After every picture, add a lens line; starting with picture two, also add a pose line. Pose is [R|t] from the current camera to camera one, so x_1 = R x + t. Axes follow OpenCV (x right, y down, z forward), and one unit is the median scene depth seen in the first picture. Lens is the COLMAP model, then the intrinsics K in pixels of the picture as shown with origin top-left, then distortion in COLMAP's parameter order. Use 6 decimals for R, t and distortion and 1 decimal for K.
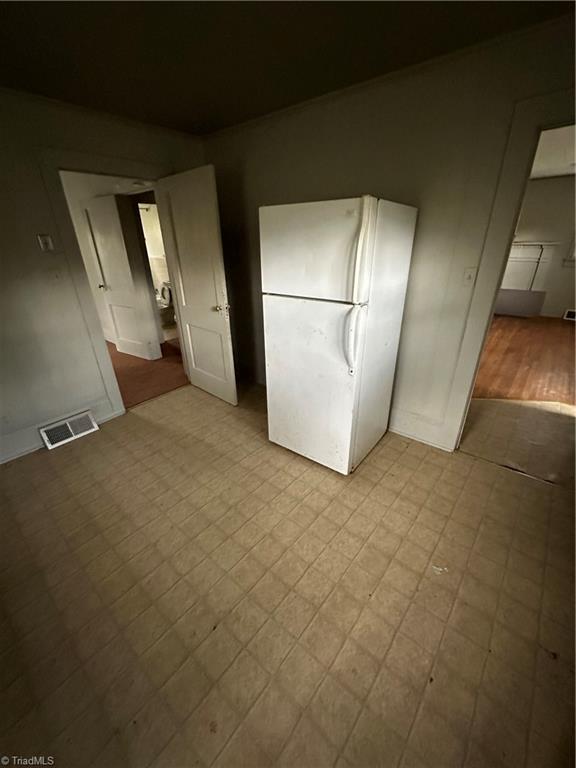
lens RADIAL K [[311.9, 0, 287.0], [0, 311.9, 386.6], [0, 0, 1]] dist [-0.002642, -0.000109]
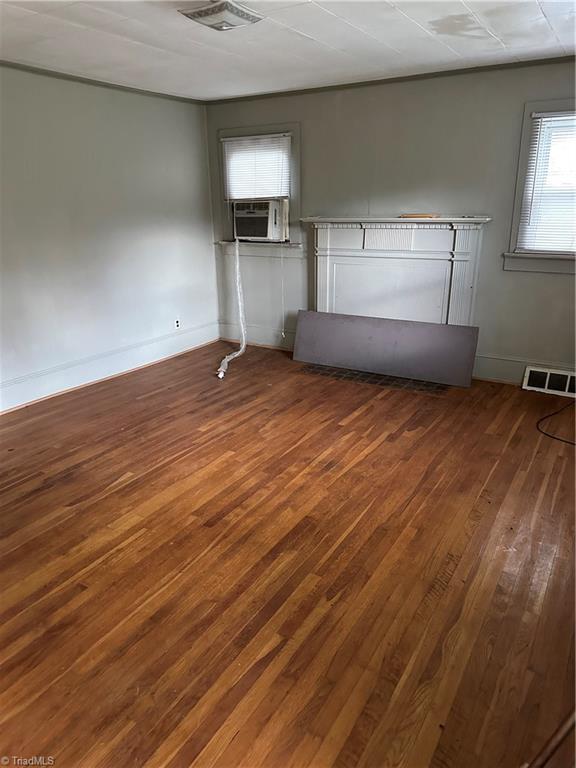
lens RADIAL K [[535.2, 0, 287.5], [0, 535.2, 382.9], [0, 0, 1]] dist [-0.000708, -0.000255]
pose [[0.990806, -0.037173, 0.130085, 0.484083], [0.052679, 0.991631, -0.117870, -0.158523], [-0.124615, 0.123639, 0.984472, 0.325322]]
